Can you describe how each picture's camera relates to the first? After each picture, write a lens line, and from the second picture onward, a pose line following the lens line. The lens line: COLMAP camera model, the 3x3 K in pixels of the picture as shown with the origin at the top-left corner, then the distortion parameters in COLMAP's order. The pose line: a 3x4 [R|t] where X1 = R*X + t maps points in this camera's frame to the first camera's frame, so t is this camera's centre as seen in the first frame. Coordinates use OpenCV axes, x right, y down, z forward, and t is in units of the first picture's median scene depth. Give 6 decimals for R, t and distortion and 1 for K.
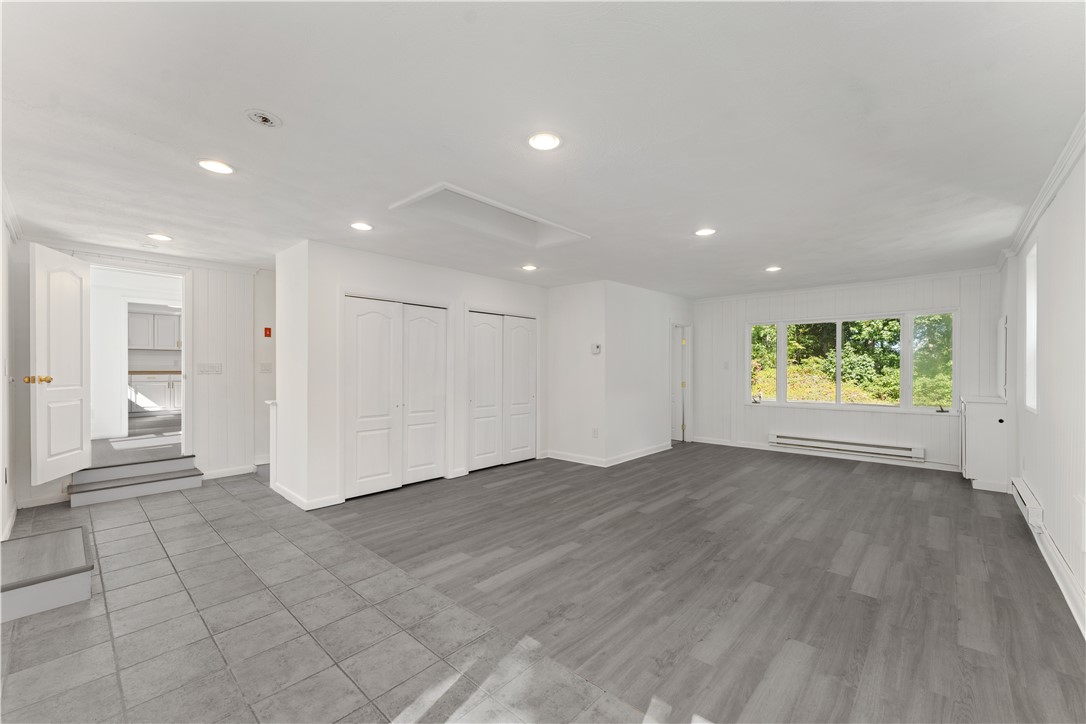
lens RADIAL K [[436.1, 0, 543.0], [0, 436.1, 362.0], [0, 0, 1]] dist [0.001602, 0.000358]
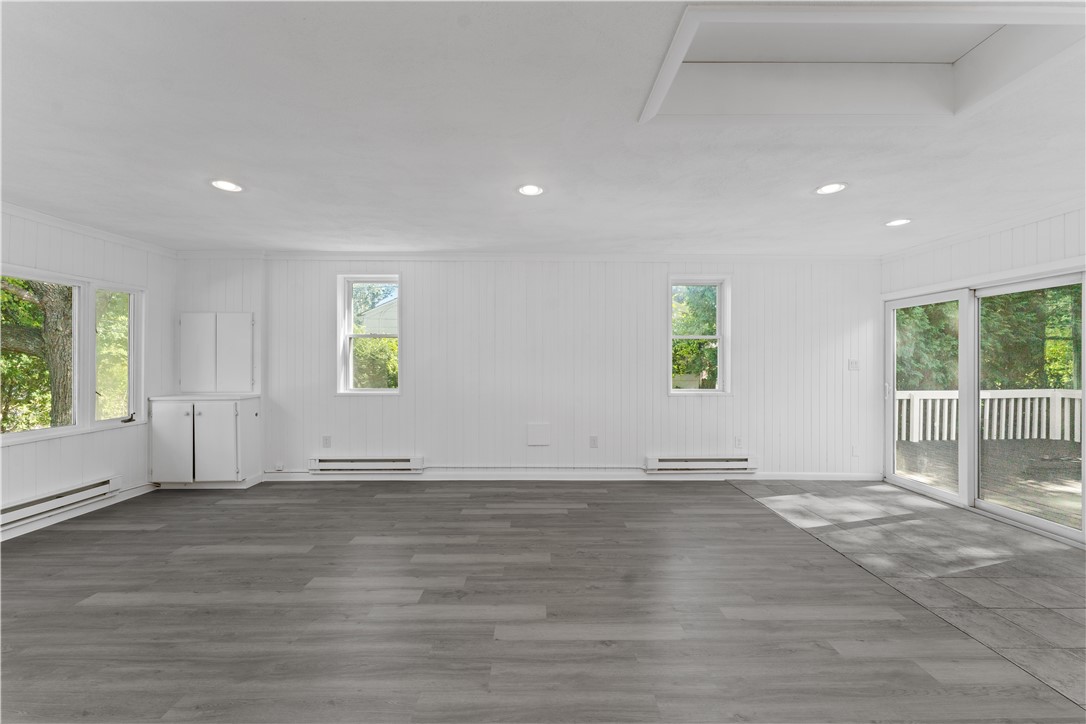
lens RADIAL K [[436.1, 0, 543.0], [0, 436.1, 362.0], [0, 0, 1]] dist [0.001602, 0.000358]
pose [[-0.686818, 0.000544, 0.726830, -0.240994], [-0.005906, 0.999963, -0.006329, 0.017868], [-0.726806, -0.008640, -0.686789, 1.739338]]
